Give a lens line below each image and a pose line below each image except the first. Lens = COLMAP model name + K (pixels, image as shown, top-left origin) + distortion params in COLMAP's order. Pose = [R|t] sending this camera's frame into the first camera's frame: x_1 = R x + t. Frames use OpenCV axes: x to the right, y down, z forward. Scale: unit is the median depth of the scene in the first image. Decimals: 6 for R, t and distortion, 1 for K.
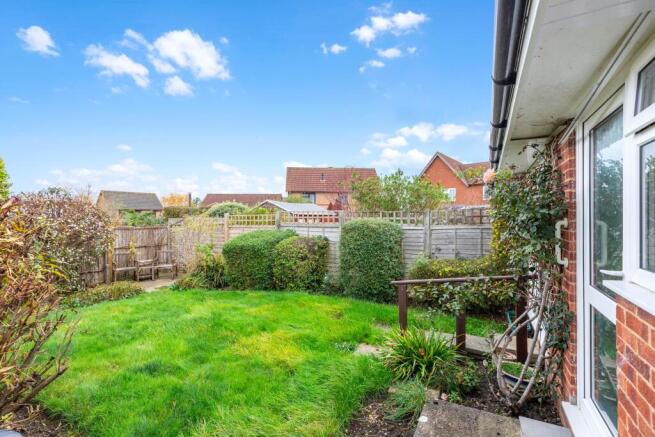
lens RADIAL K [[289.7, 0, 328.5], [0, 289.7, 214.6], [0, 0, 1]] dist [0.000466, -0.000078]
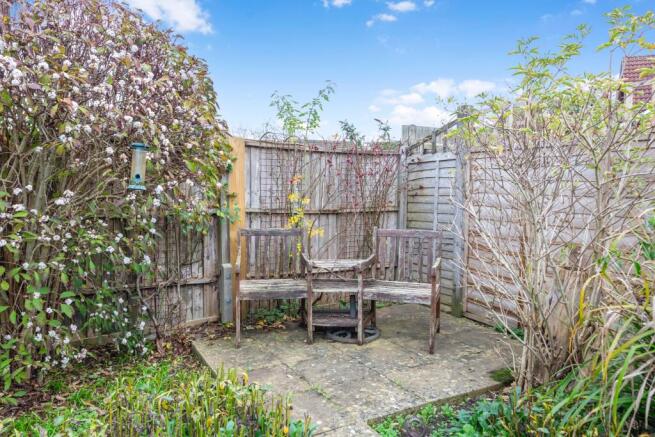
lens RADIAL K [[491.6, 0, 326.5], [0, 491.6, 219.0], [0, 0, 1]] dist [-0.003822, -0.000351]
pose [[0.829686, 0.057659, -0.555245, -0.397397], [-0.011552, 0.996212, 0.086188, 0.081102], [0.558111, -0.065095, 0.827209, 0.635737]]
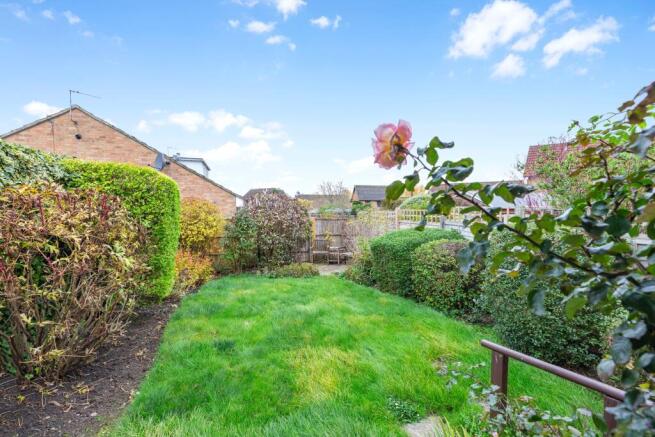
lens RADIAL K [[289.7, 0, 327.2], [0, 289.7, 219.5], [0, 0, 1]] dist [0.000466, -0.000078]
pose [[0.707068, 0.040399, -0.705991, 0.168261], [-0.003417, 0.998550, 0.053718, -0.015971], [0.707138, -0.035570, 0.706181, 0.163137]]
